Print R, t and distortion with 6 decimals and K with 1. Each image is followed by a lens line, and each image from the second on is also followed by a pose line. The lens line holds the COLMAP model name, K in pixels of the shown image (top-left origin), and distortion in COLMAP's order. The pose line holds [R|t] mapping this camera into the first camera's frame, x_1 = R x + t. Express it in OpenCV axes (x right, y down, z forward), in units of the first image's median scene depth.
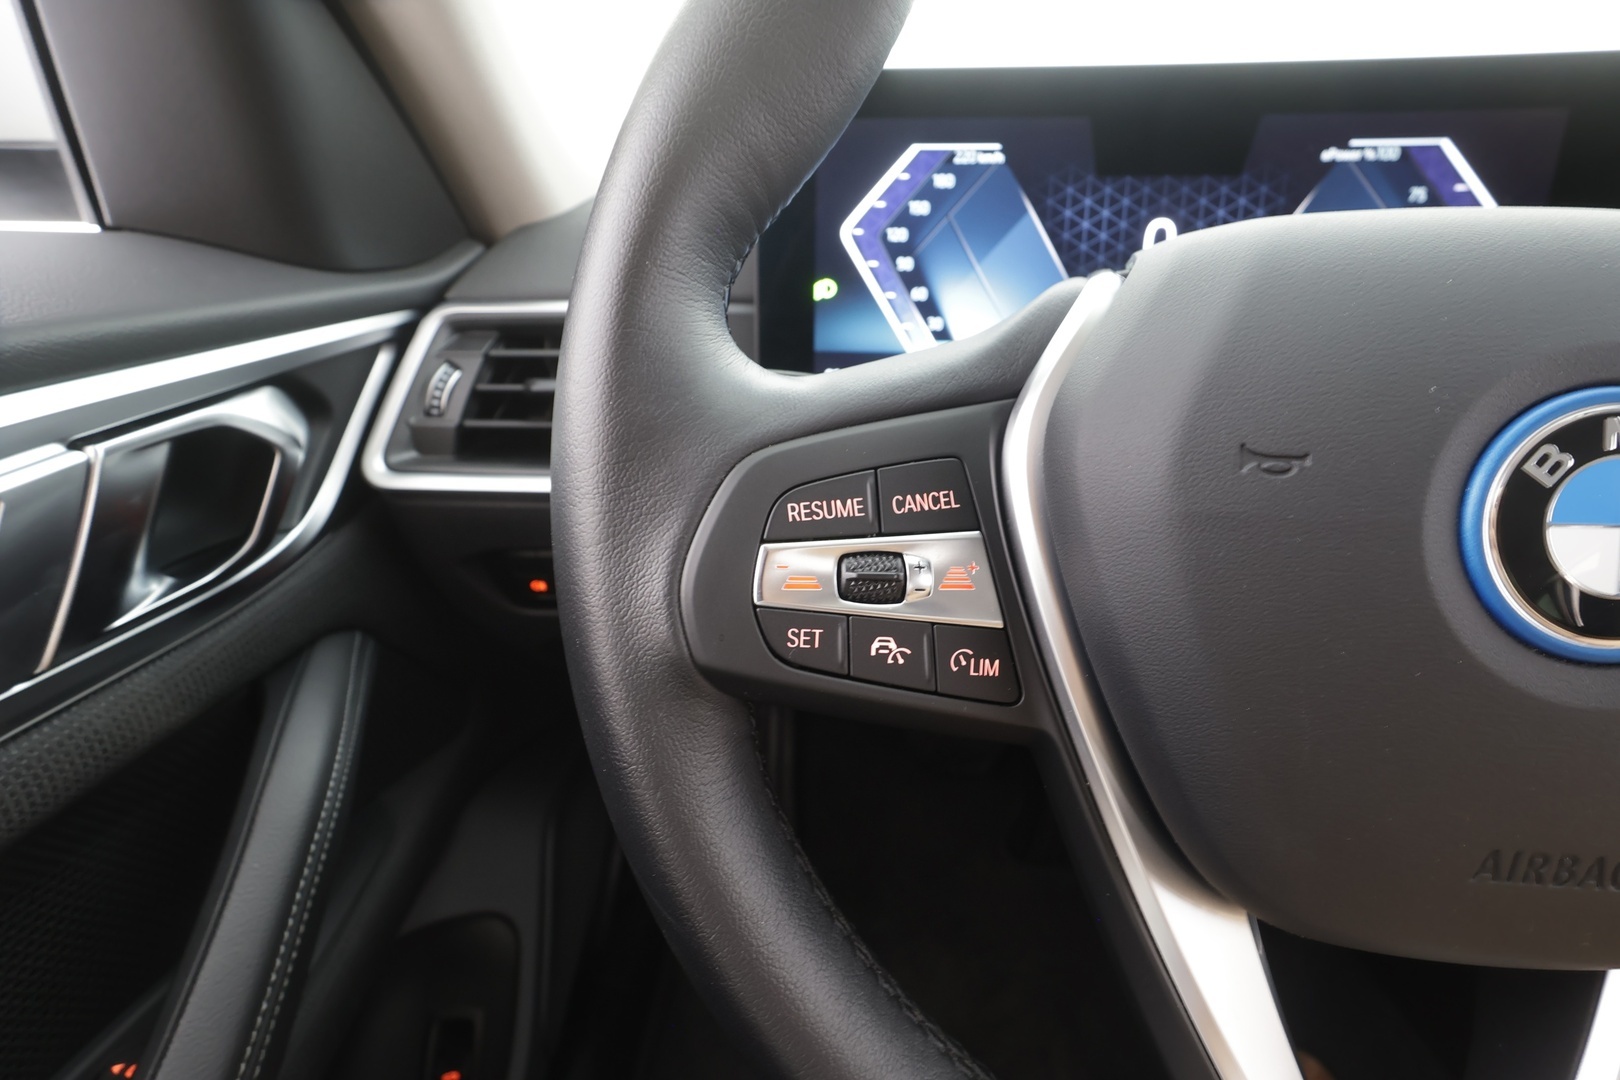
lens RADIAL K [[768.2, 0, 780.3], [0, 768.2, 548.0], [0, 0, 1]] dist [-0.007134, -0.001606]
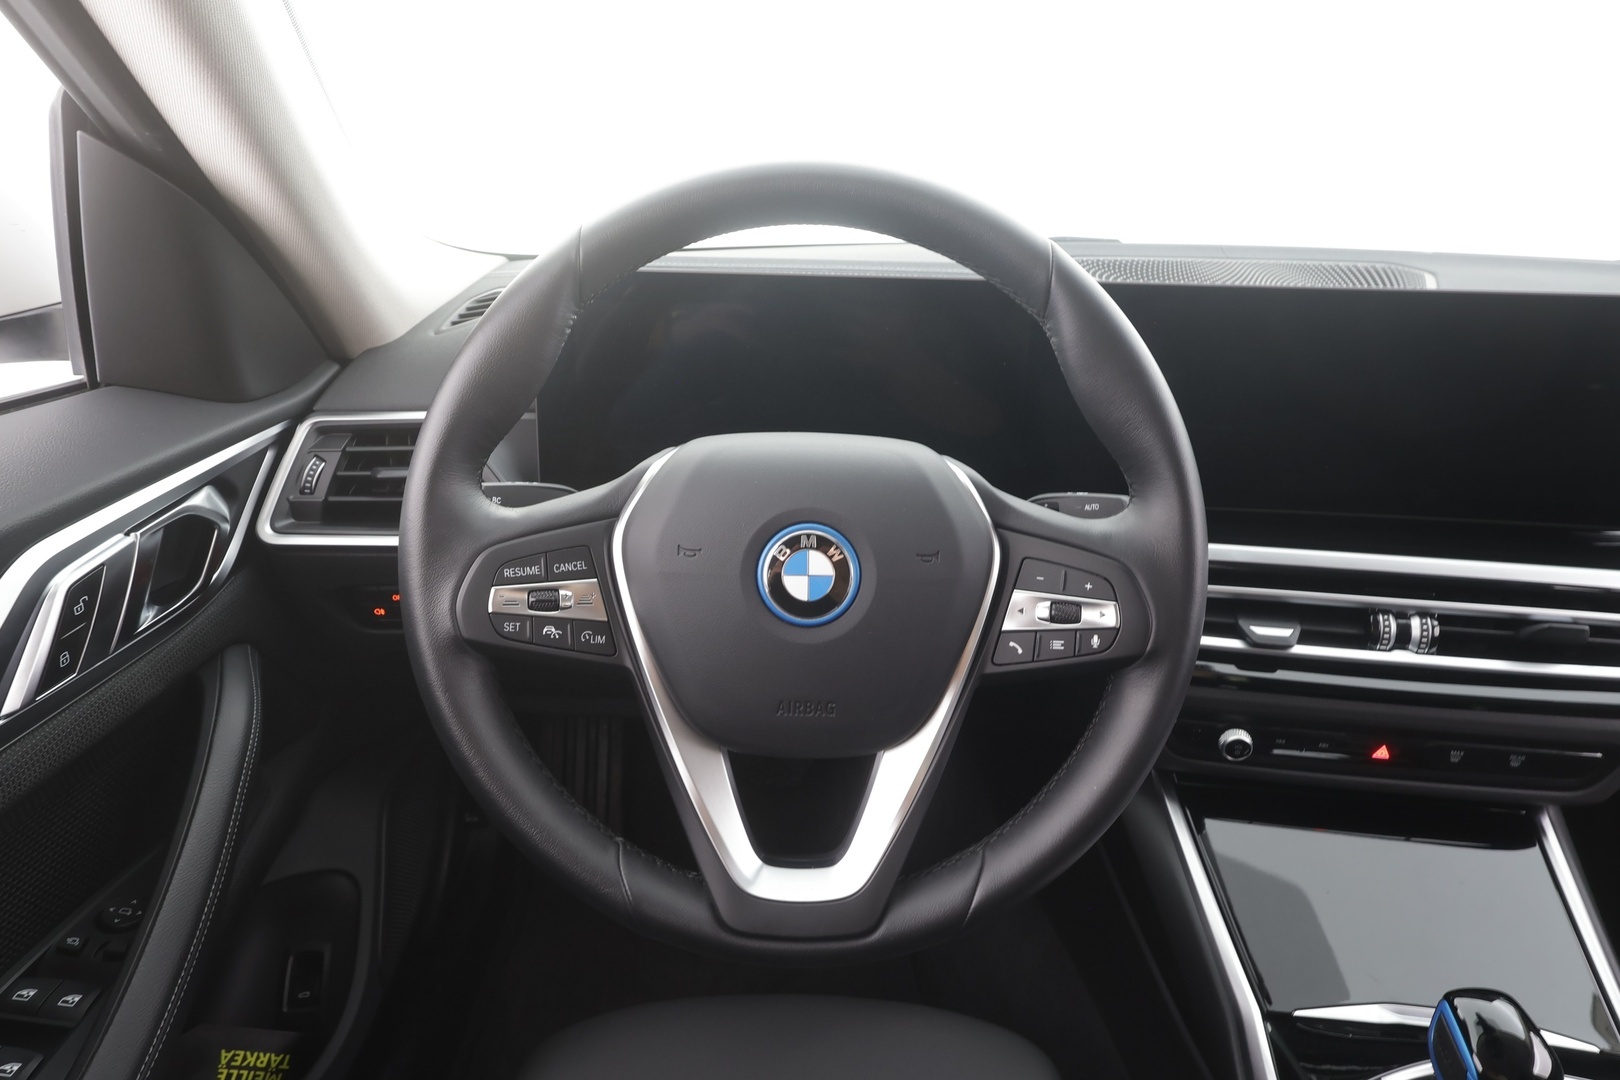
lens RADIAL K [[986.9, 0, 794.7], [0, 986.9, 540.5], [0, 0, 1]] dist [0.005373, -0.006924]
pose [[0.993065, -0.003774, 0.117510, 0.264128], [0.007346, 0.999524, -0.029974, -0.023087], [-0.117341, 0.030630, 0.992619, -1.032606]]
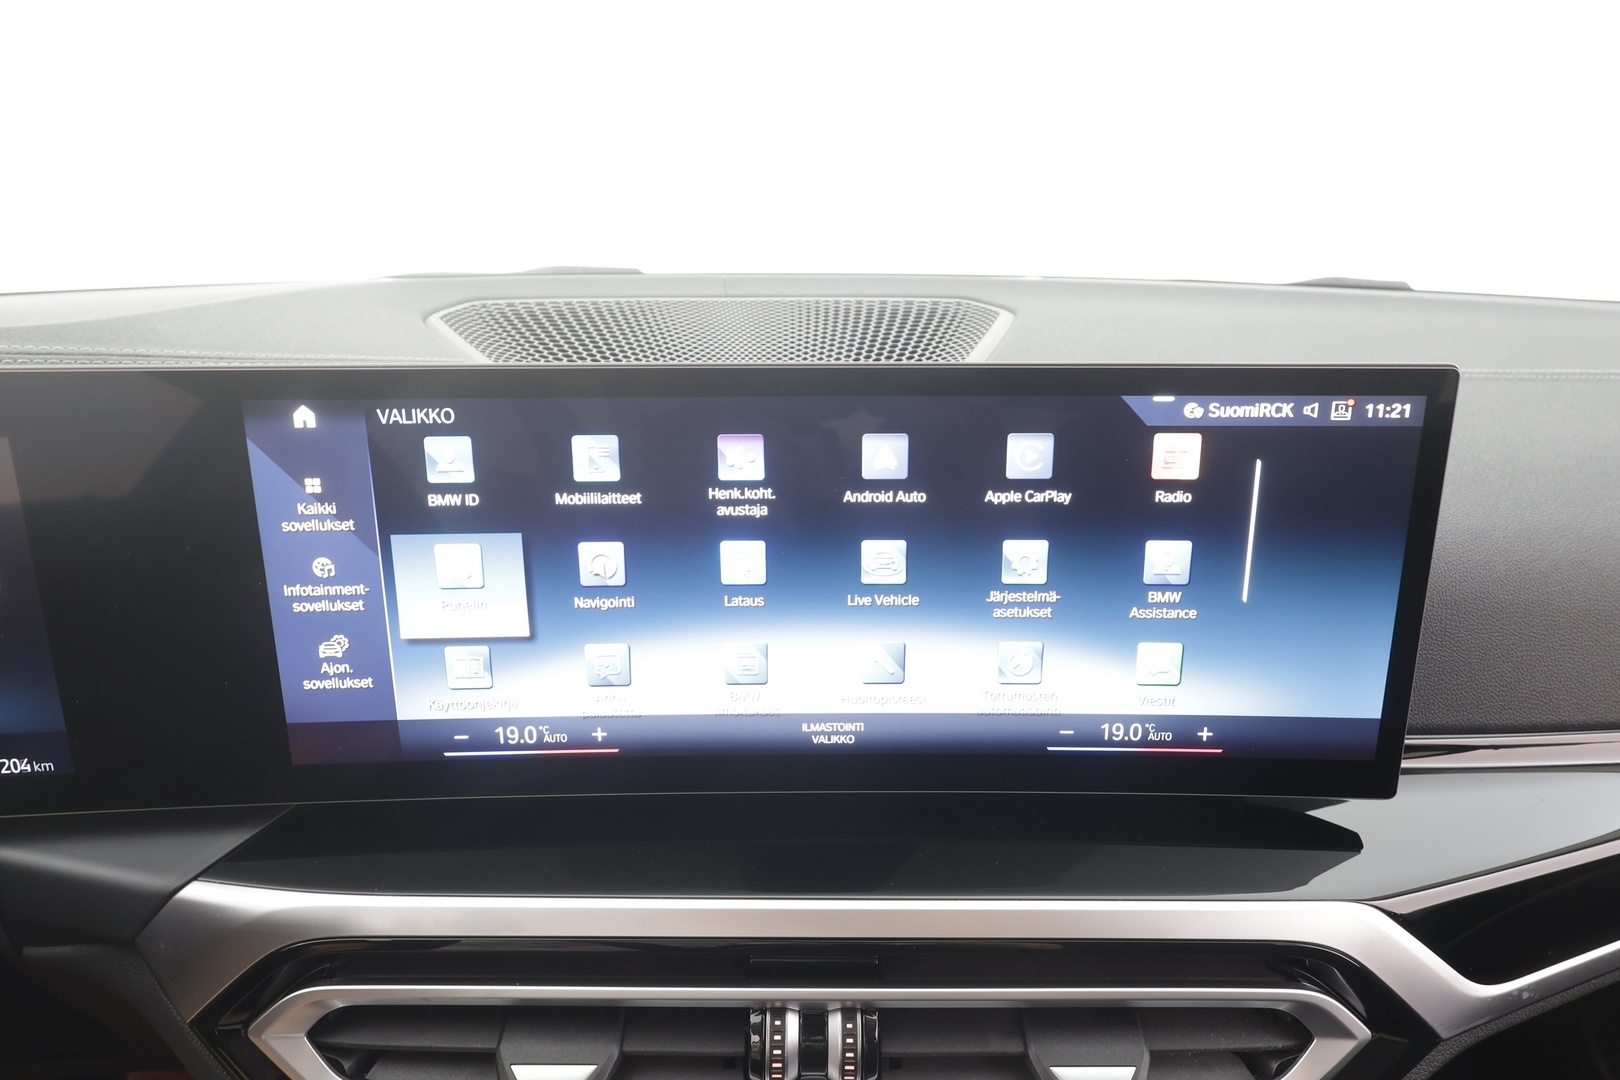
lens RADIAL K [[946.4, 0, 813.3], [0, 946.4, 546.8], [0, 0, 1]] dist [0.001472, 0.000757]
pose [[0.973445, -0.054599, 0.222315, 1.559408], [0.063184, 0.997499, -0.031685, -0.368891], [-0.220029, 0.044891, 0.974460, -0.139929]]
